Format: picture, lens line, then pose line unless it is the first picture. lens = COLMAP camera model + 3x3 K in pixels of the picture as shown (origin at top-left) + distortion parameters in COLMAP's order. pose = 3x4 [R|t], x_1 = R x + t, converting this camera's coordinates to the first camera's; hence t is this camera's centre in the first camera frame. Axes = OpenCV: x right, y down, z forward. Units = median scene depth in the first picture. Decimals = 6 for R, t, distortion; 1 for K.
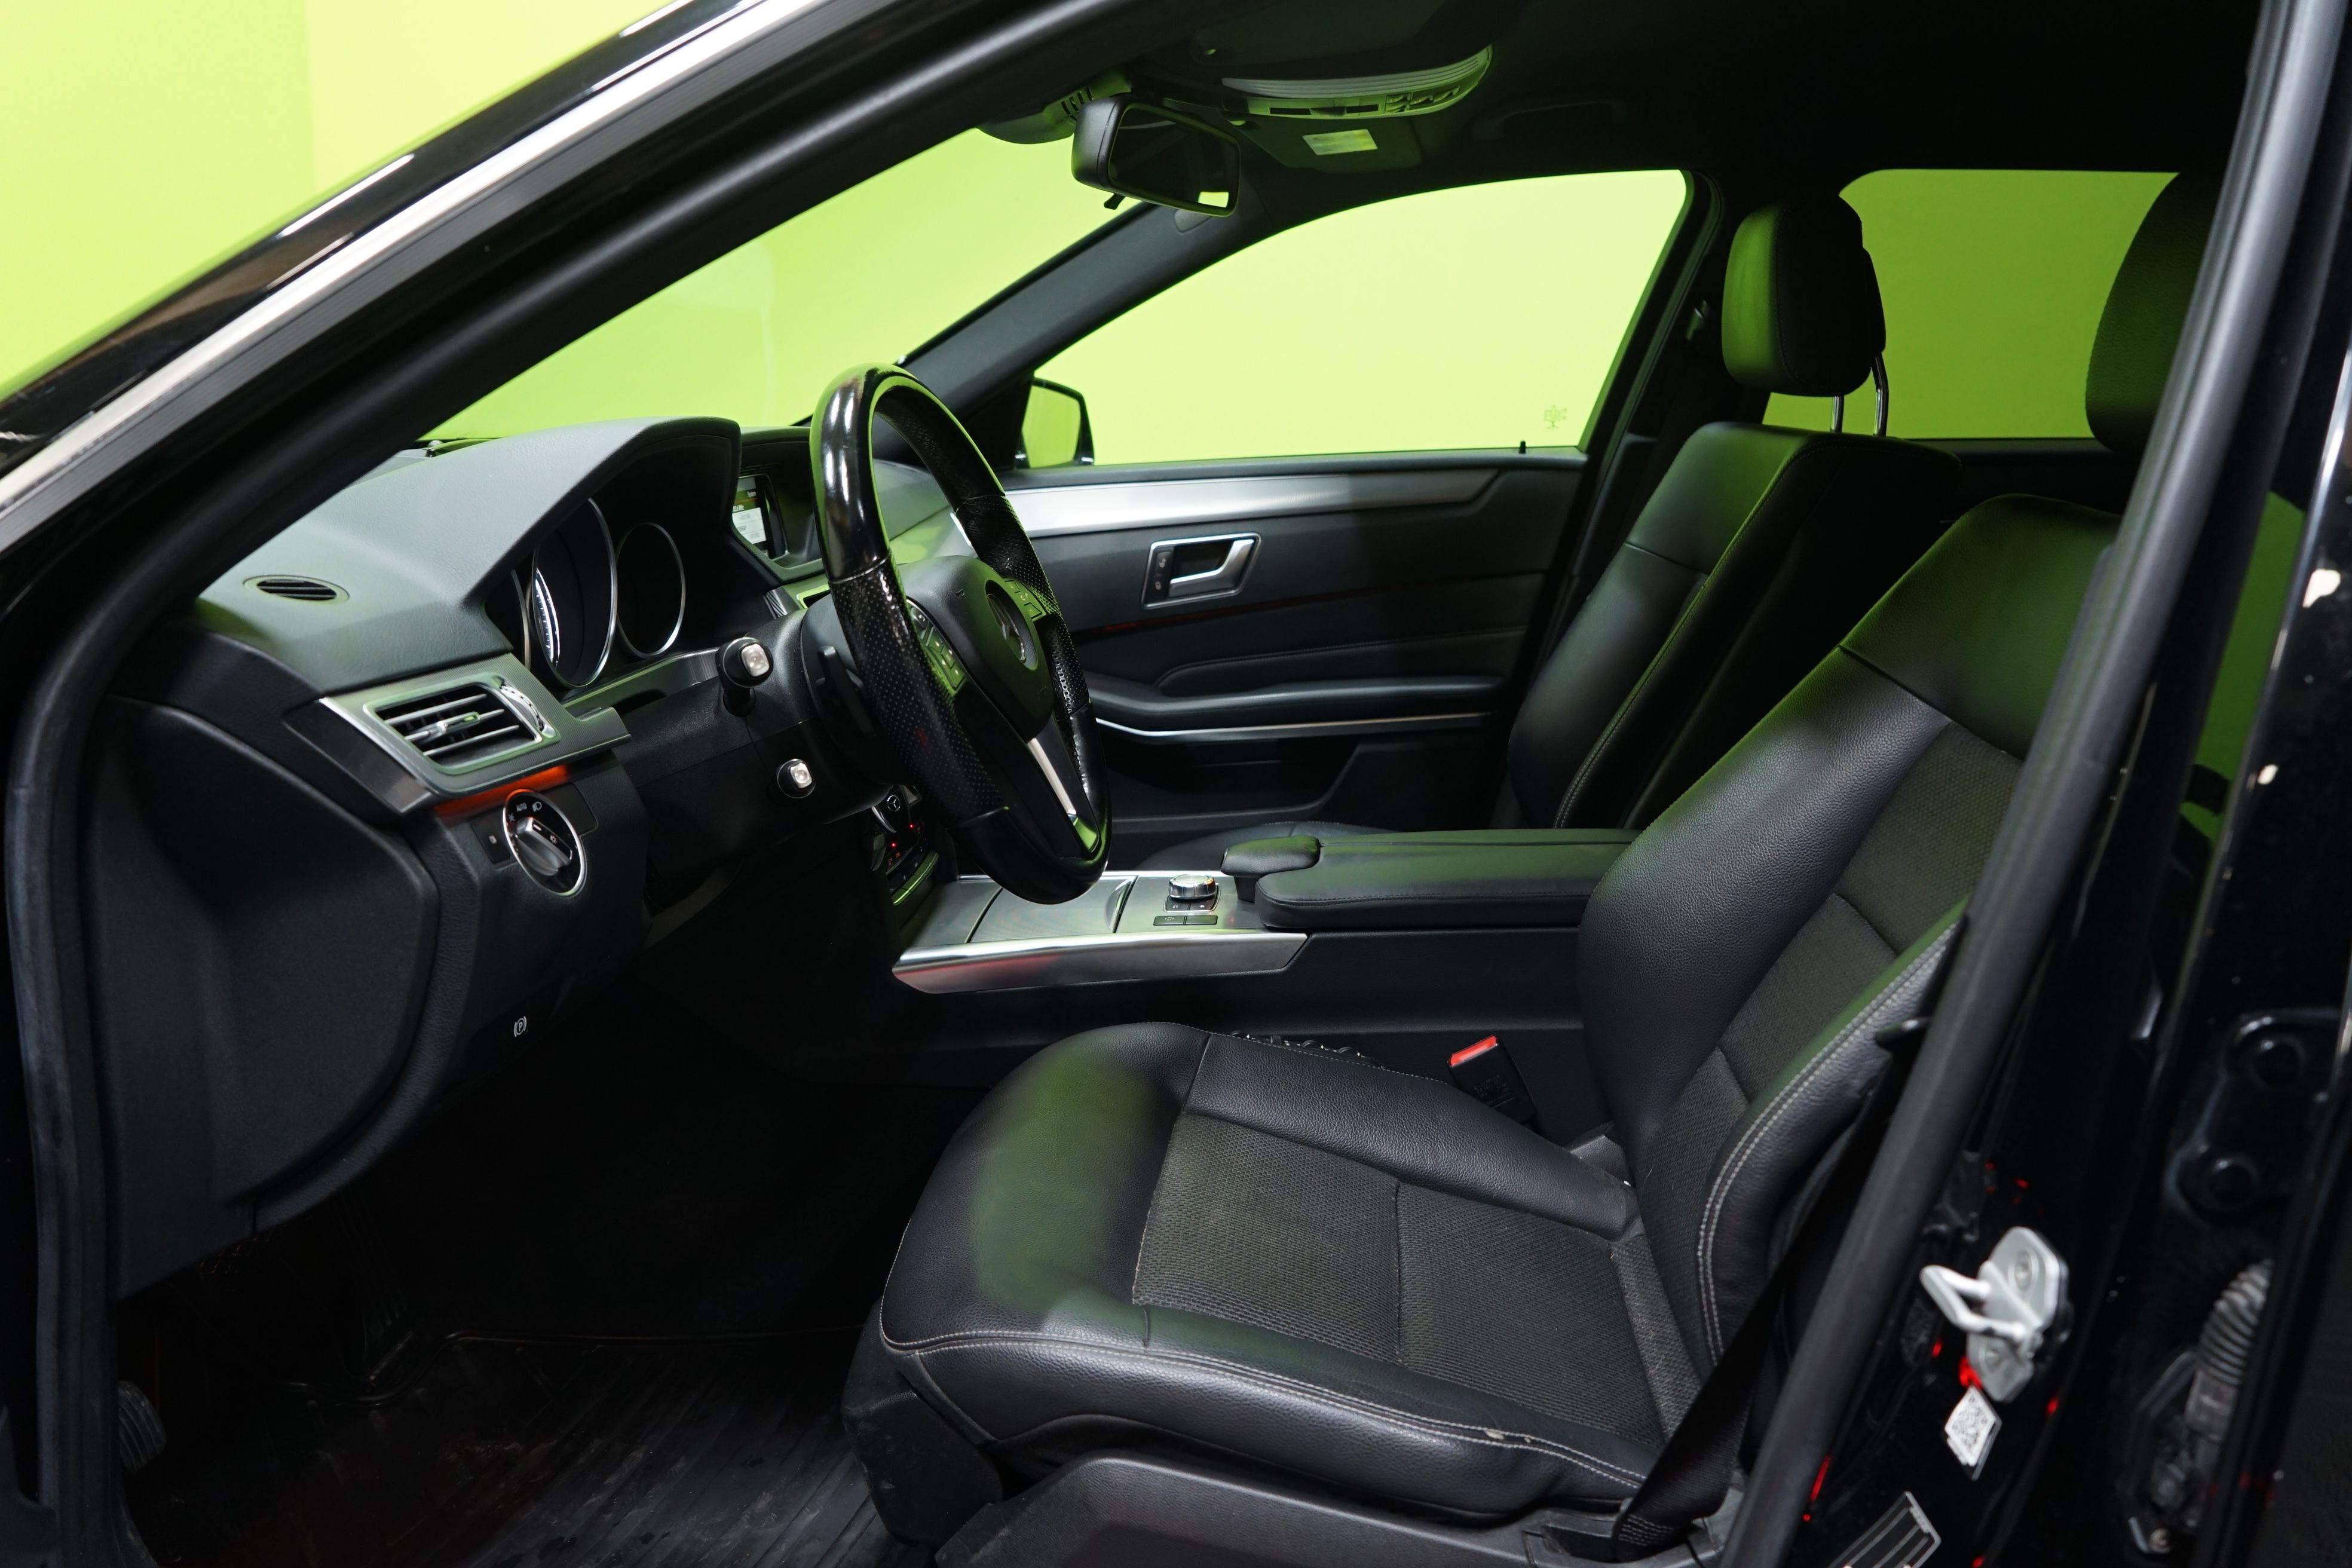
lens RADIAL K [[1767.4, 0, 1173.5], [0, 1767.4, 775.4], [0, 0, 1]] dist [0.062056, -0.000800]
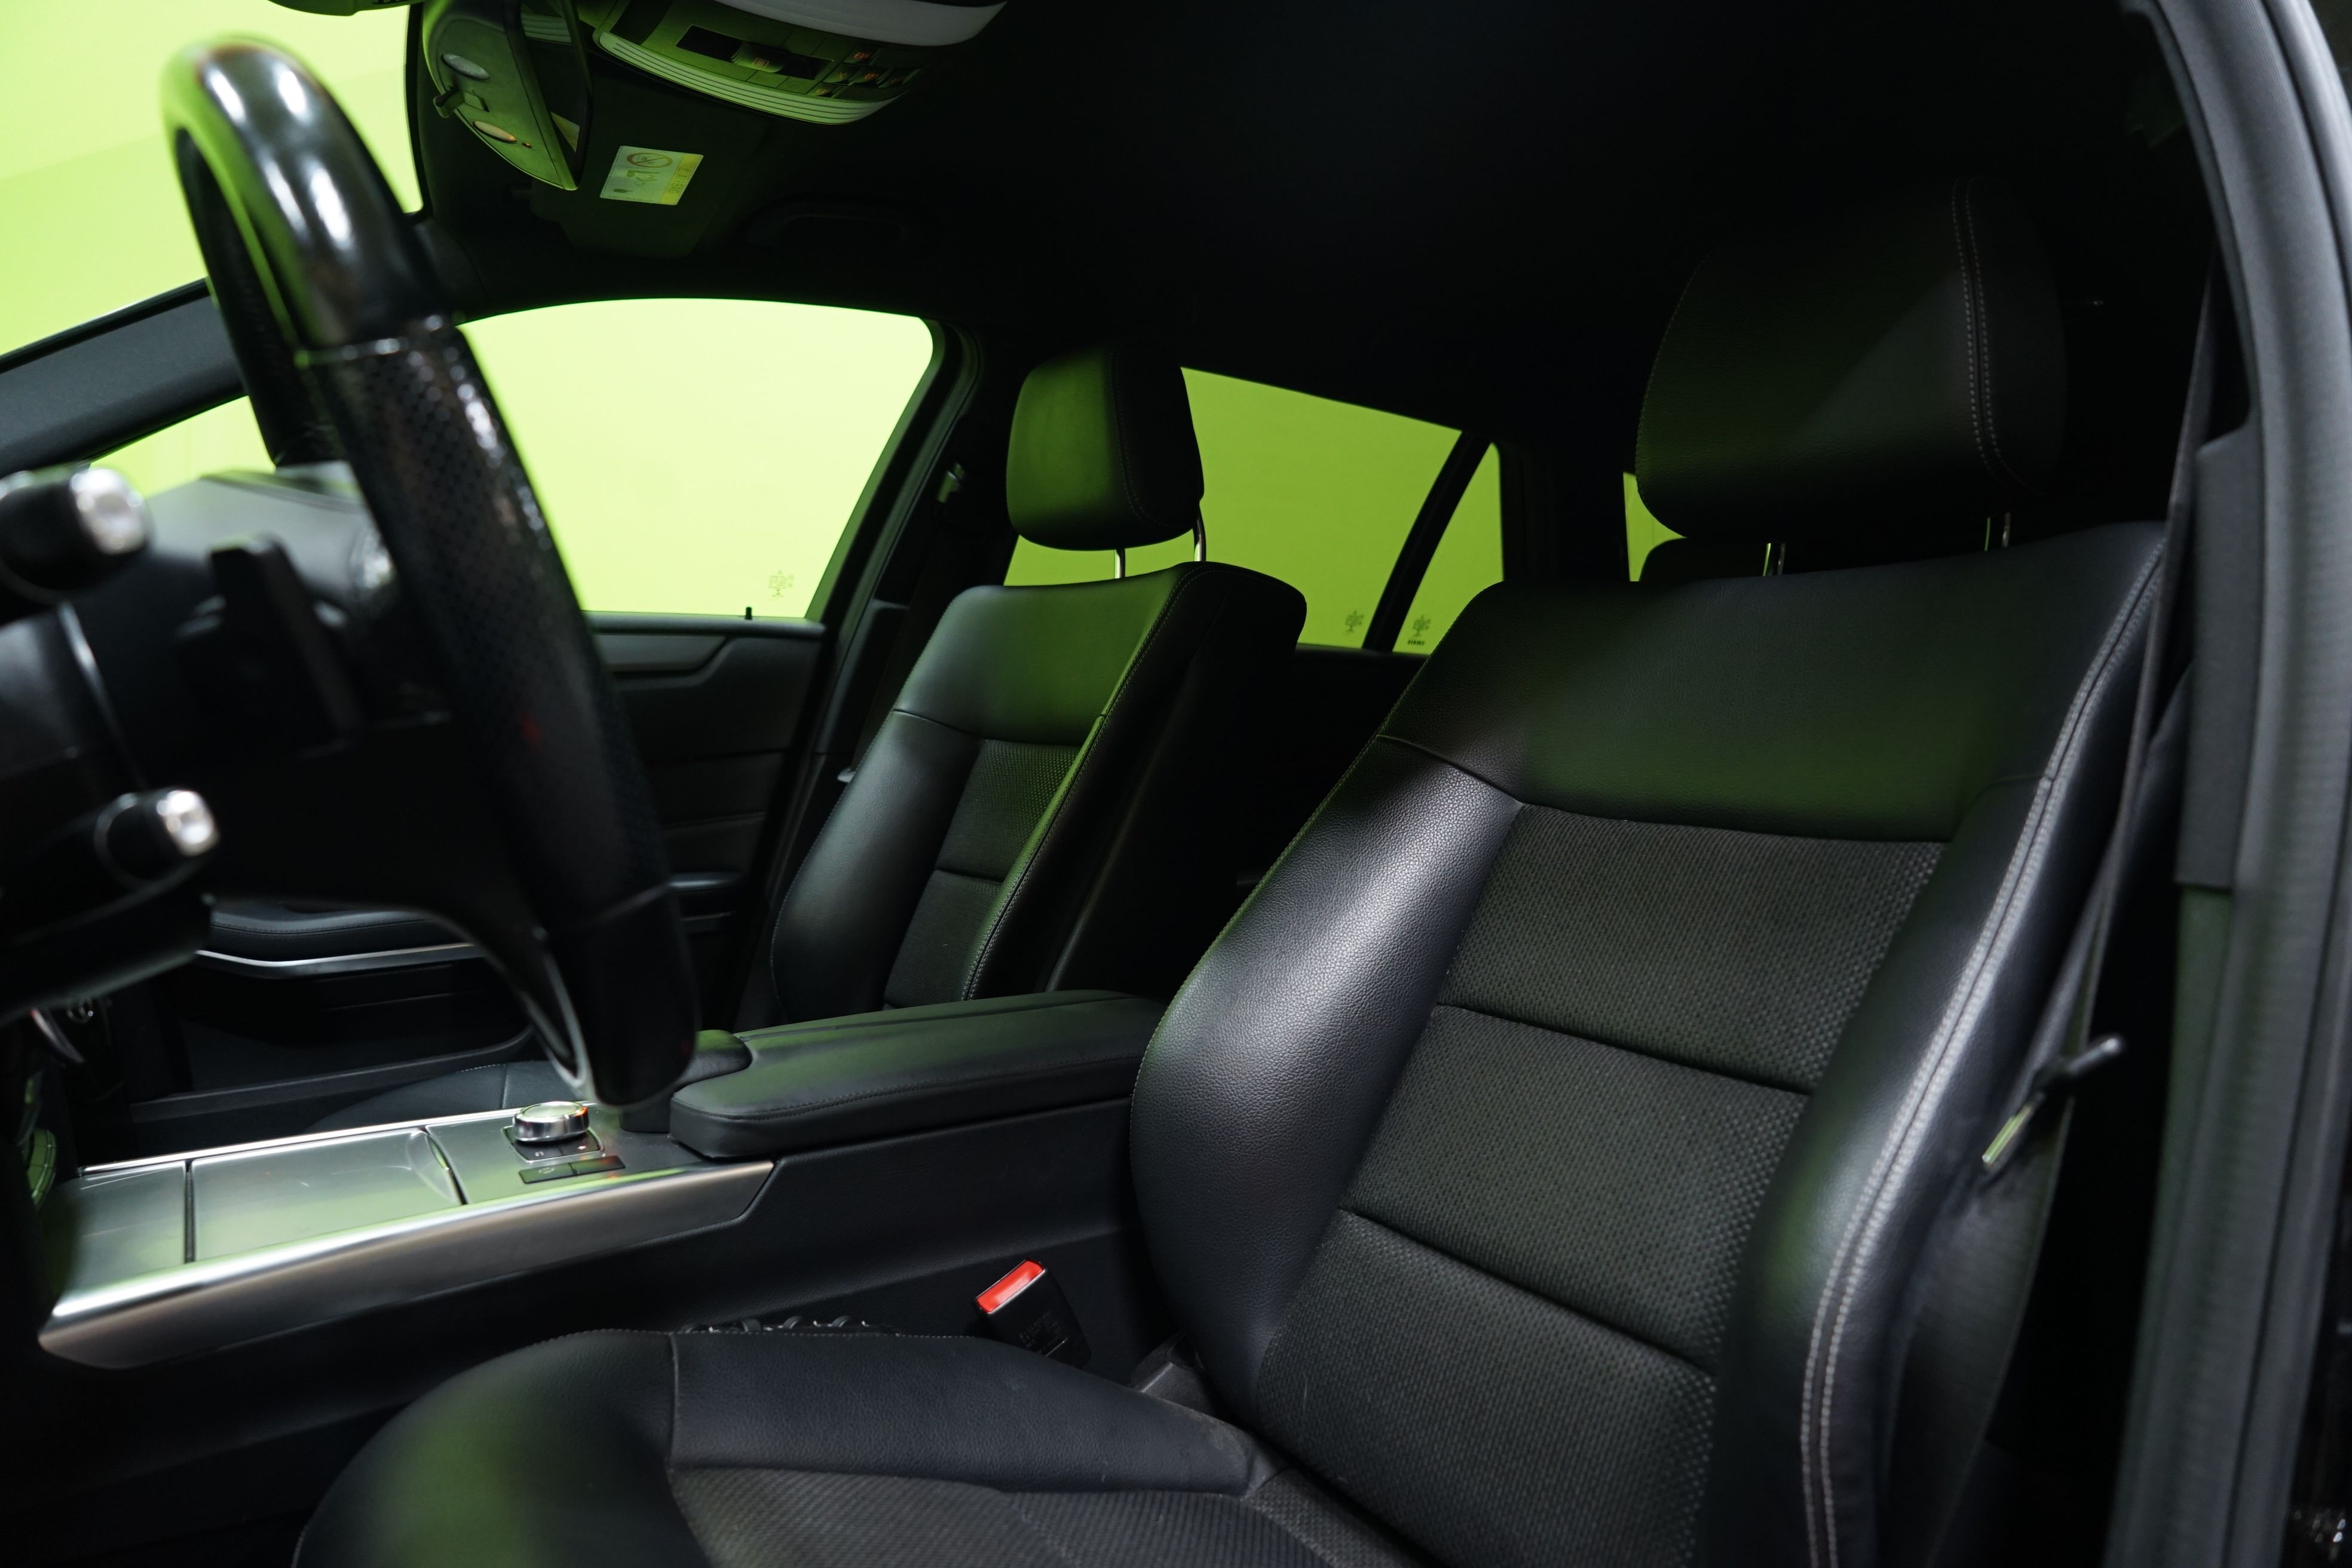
lens RADIAL K [[1588.5, 0, 1180.9], [0, 1588.5, 796.1], [0, 0, 1]] dist [-0.002236, 0.004701]
pose [[0.790032, 0.000439, 0.613066, -0.155967], [0.101066, 0.986225, -0.130946, 0.040818], [-0.604678, 0.165411, 0.779104, 0.346838]]
